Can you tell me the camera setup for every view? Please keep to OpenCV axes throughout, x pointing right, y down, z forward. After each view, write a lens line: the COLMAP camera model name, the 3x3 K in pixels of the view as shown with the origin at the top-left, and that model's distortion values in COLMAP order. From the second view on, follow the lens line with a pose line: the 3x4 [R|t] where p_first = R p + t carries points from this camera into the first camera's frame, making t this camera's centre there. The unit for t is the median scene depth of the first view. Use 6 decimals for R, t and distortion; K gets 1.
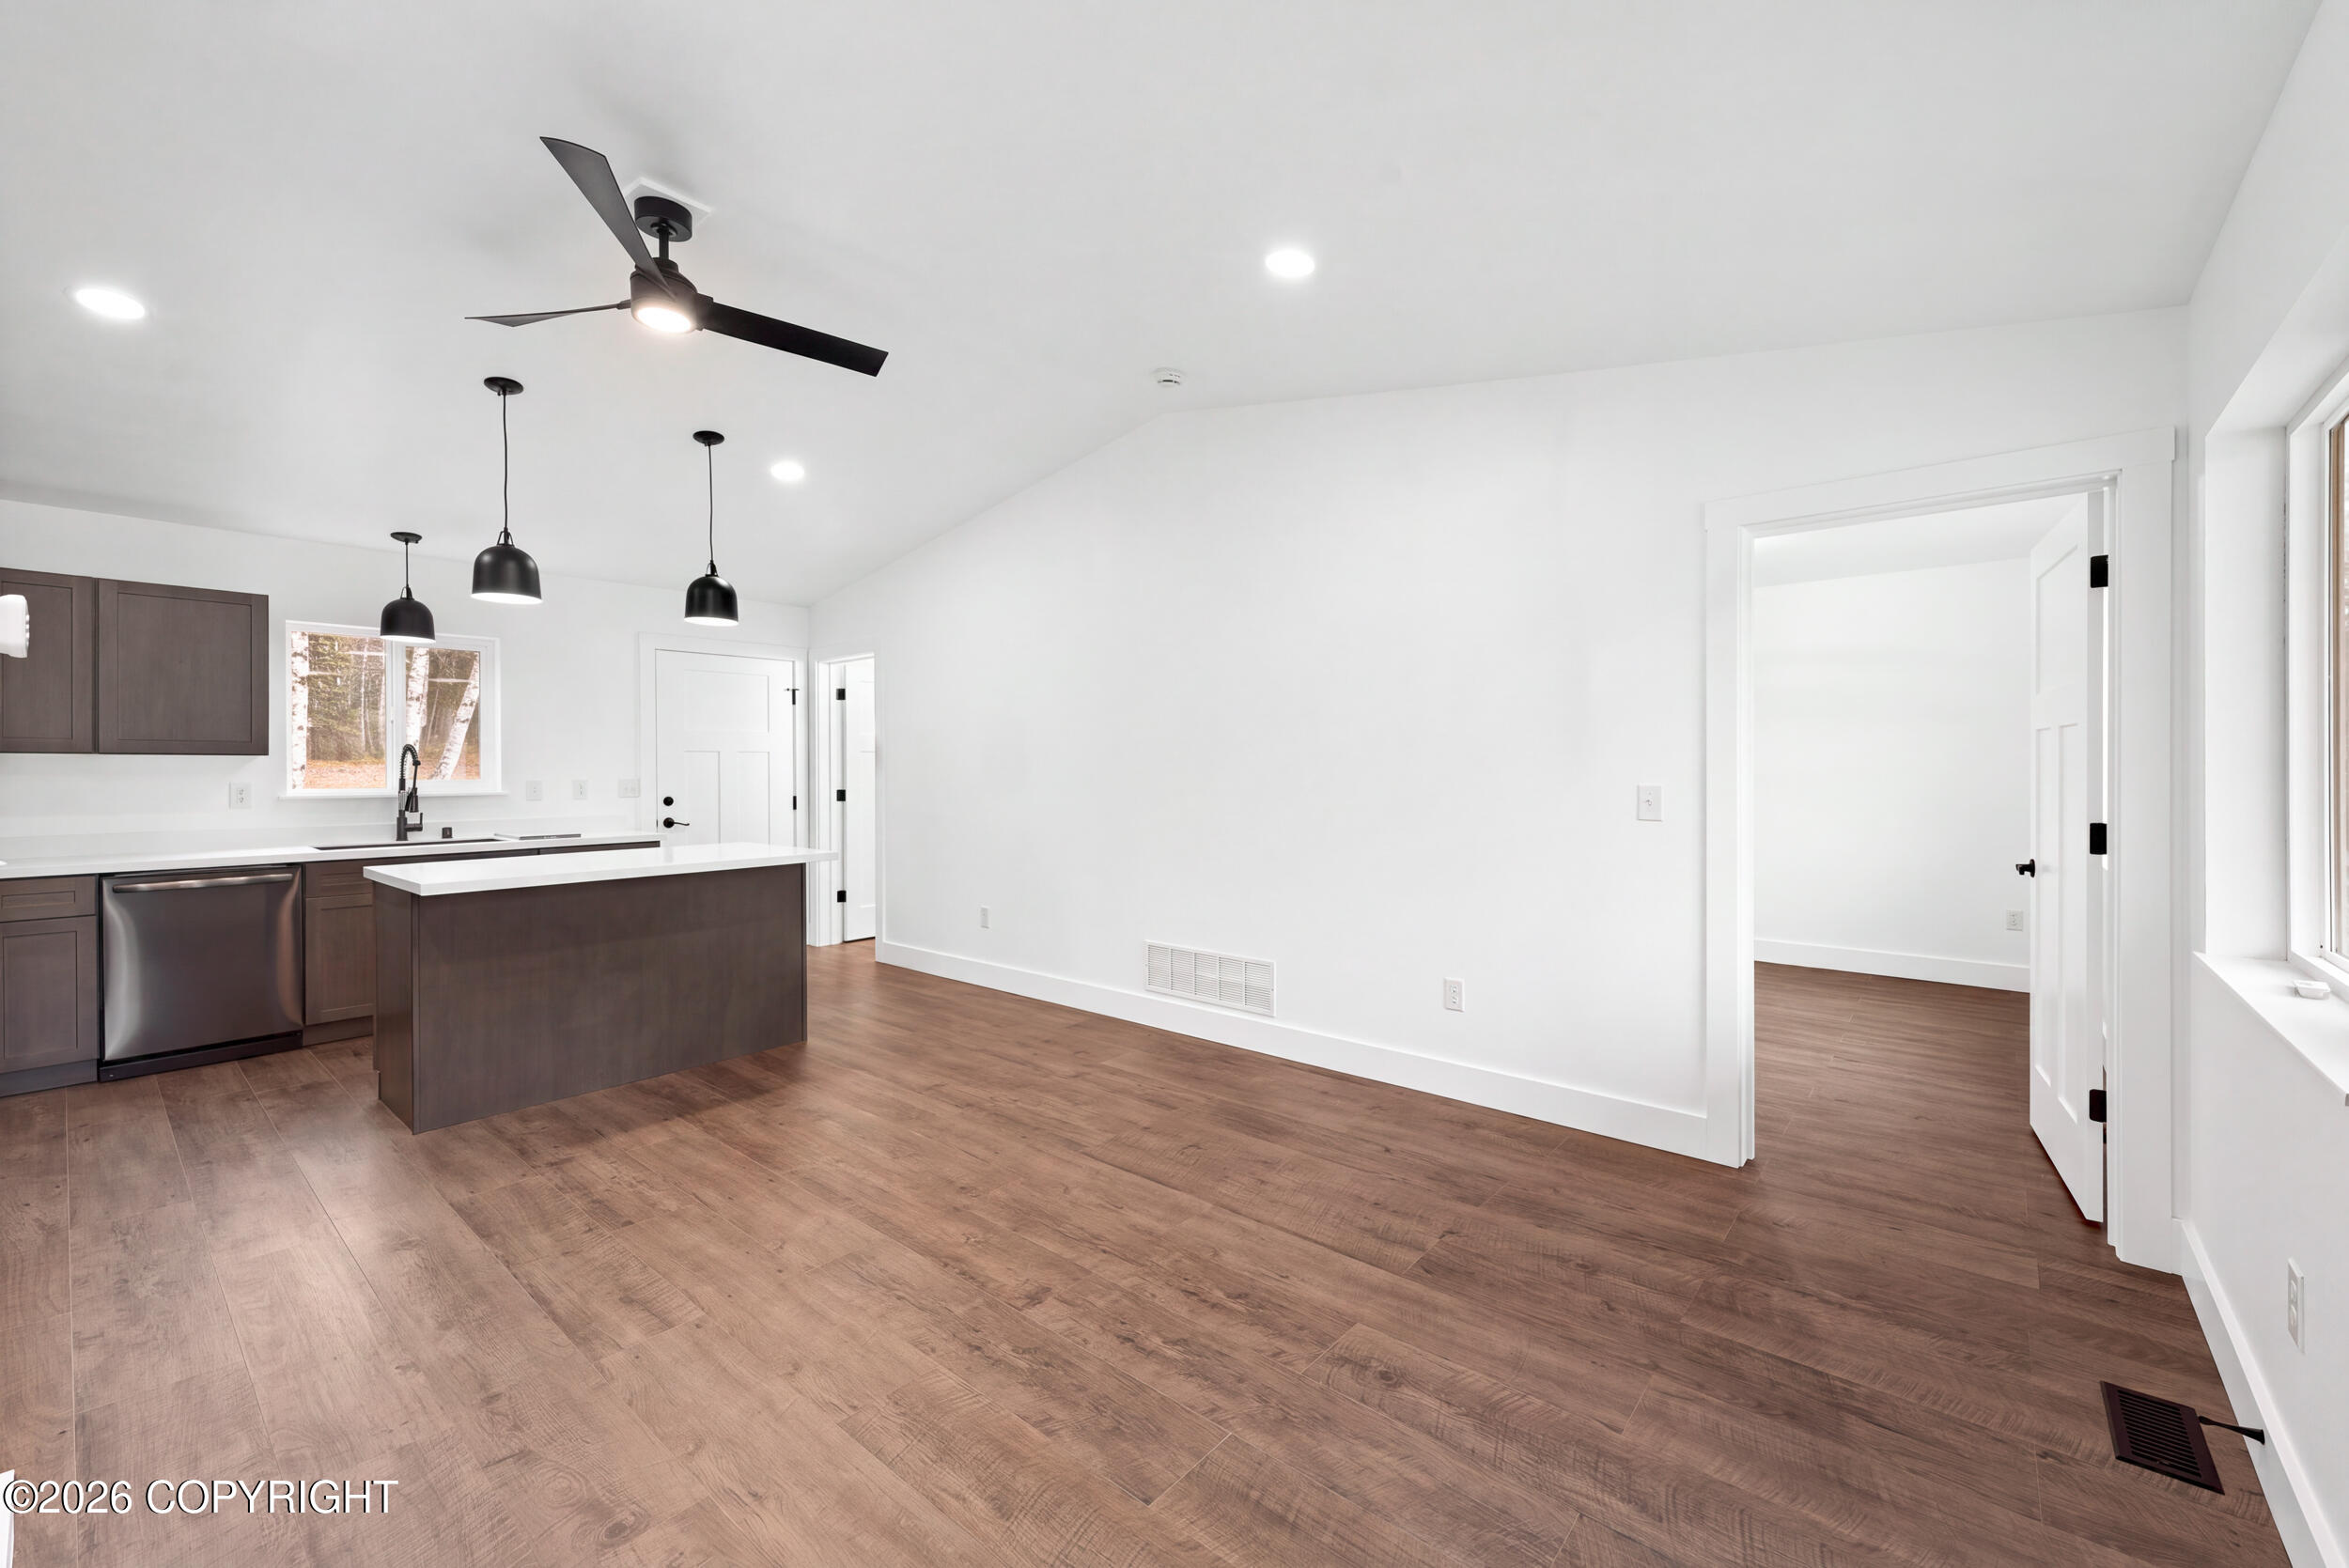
lens RADIAL K [[938.9, 0, 1242.2], [0, 938.9, 760.2], [0, 0, 1]] dist [0.004431, -0.001306]
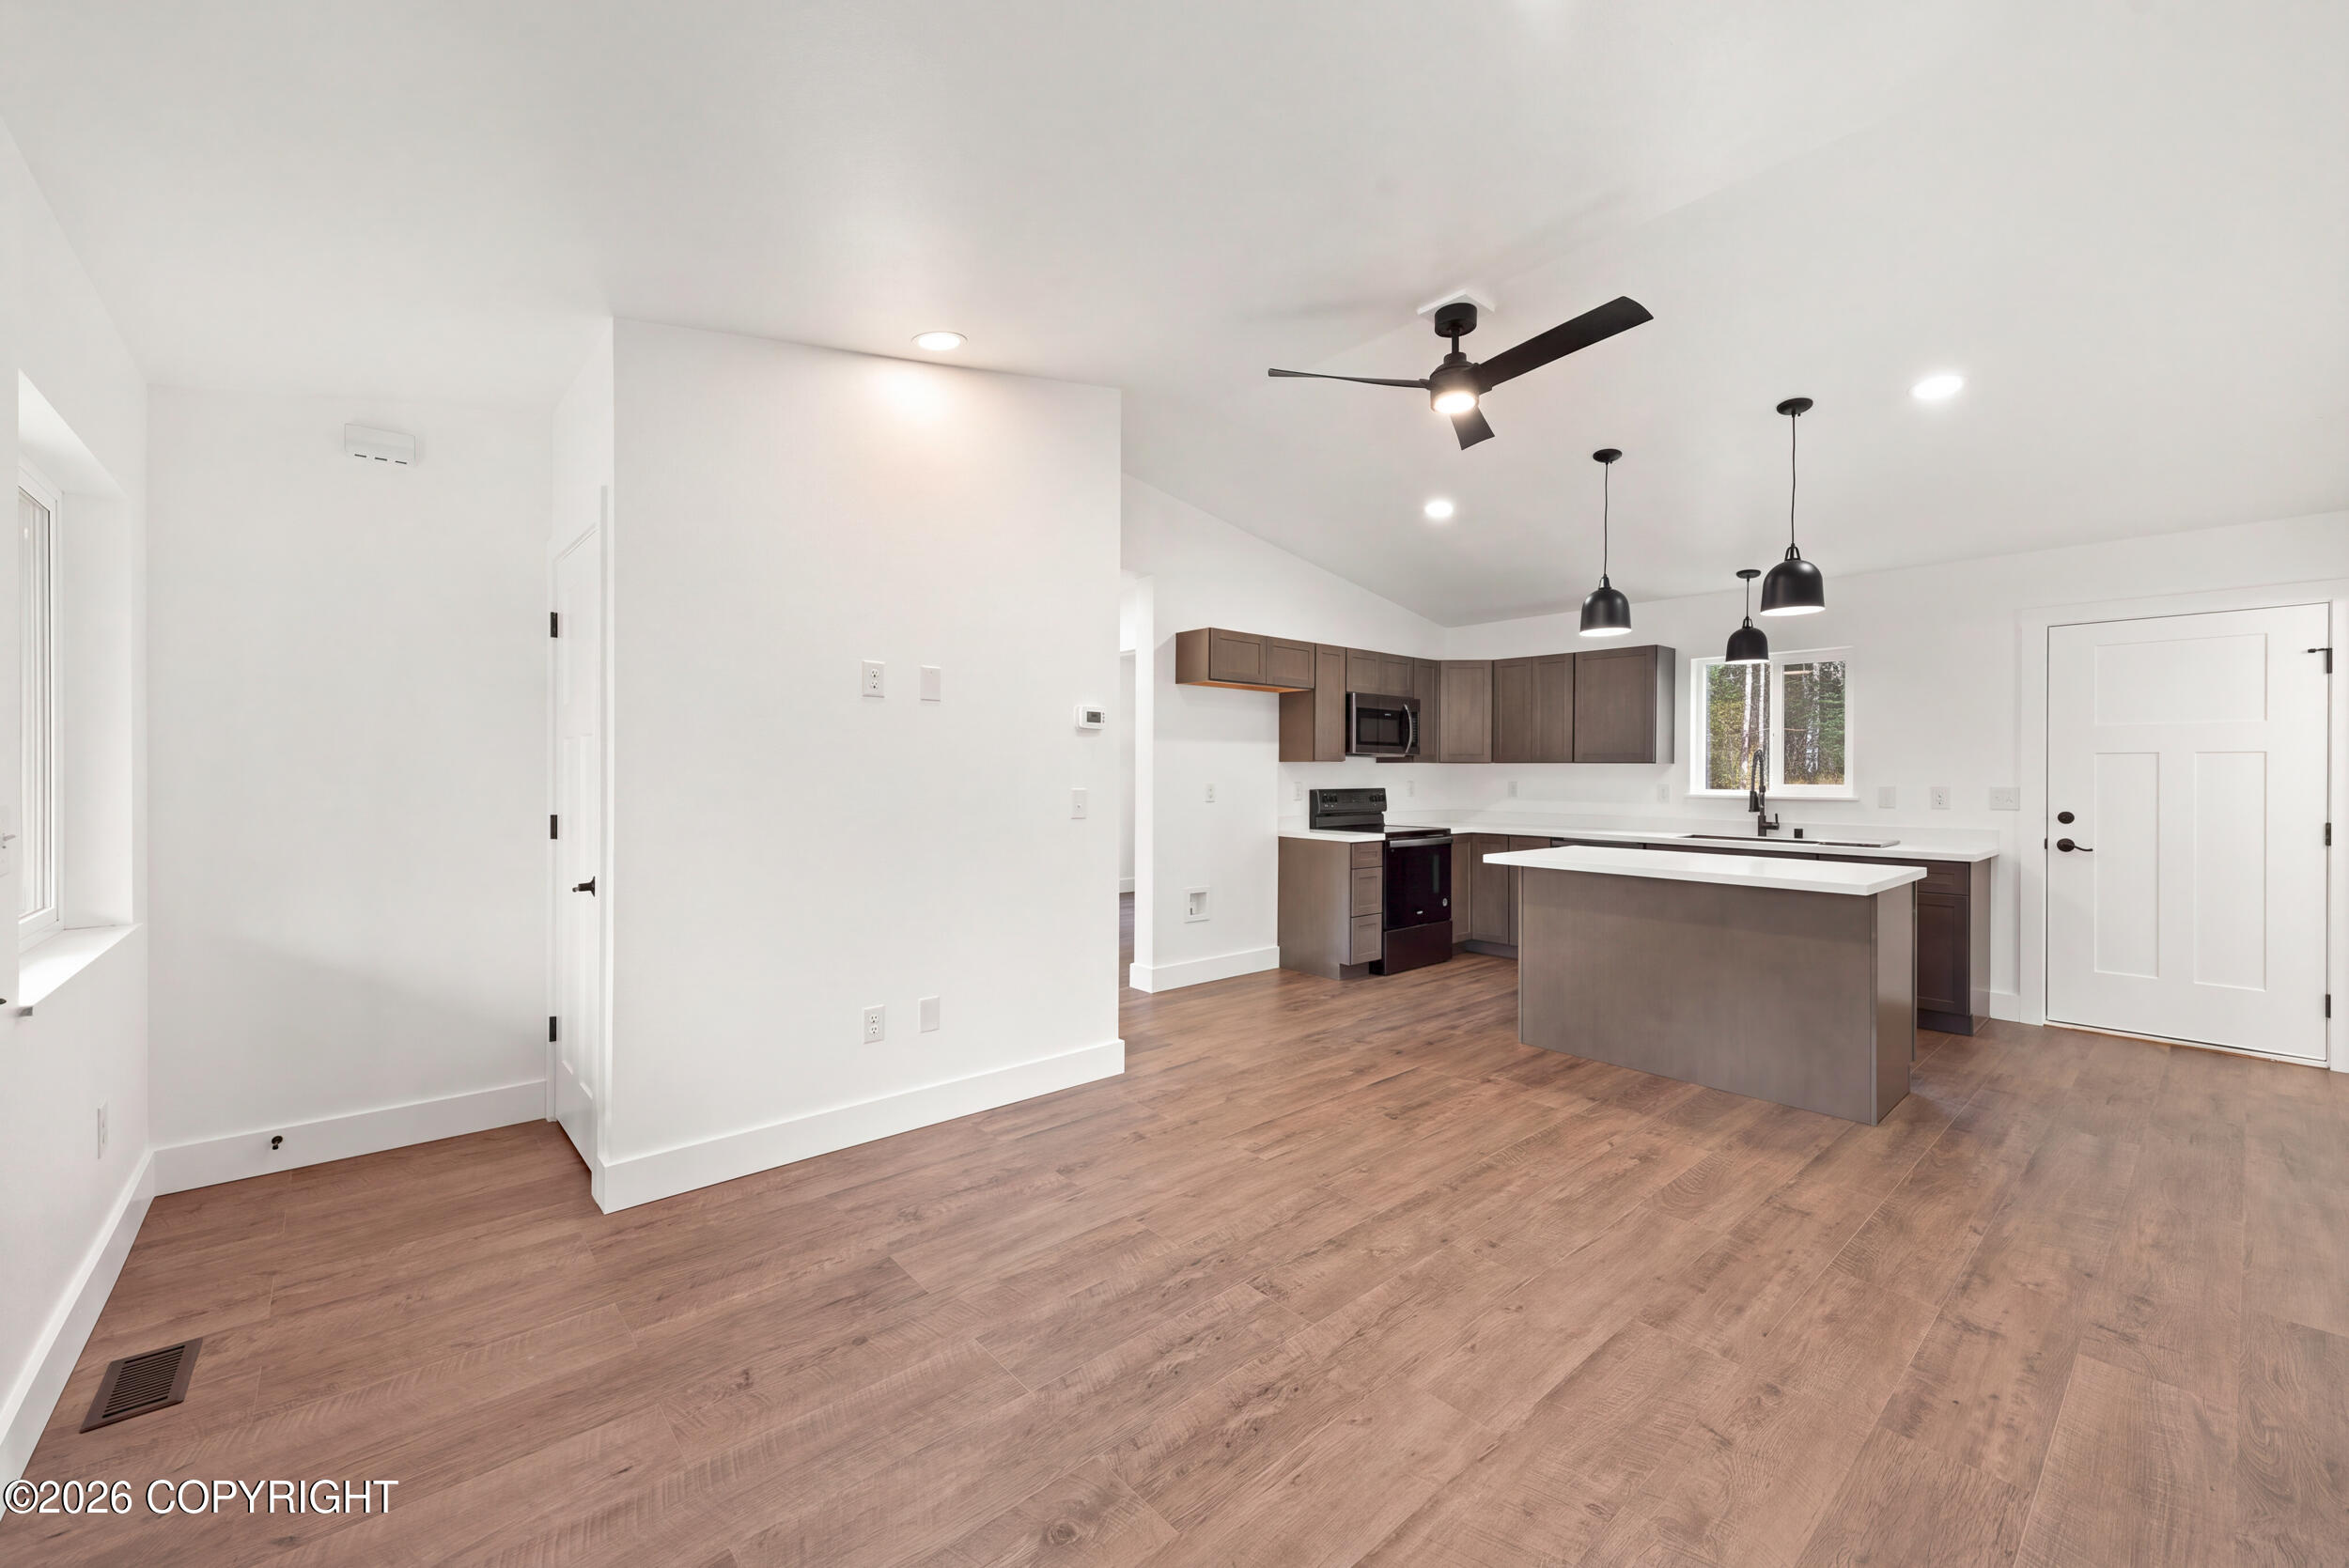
lens RADIAL K [[938.9, 0, 1162.2], [0, 938.9, 777.7], [0, 0, 1]] dist [0.004431, -0.001306]
pose [[-0.200663, 0.011352, -0.979595, 0.563365], [0.002103, 0.999936, 0.011157, -0.001141], [0.979658, 0.000178, -0.200674, 0.761013]]
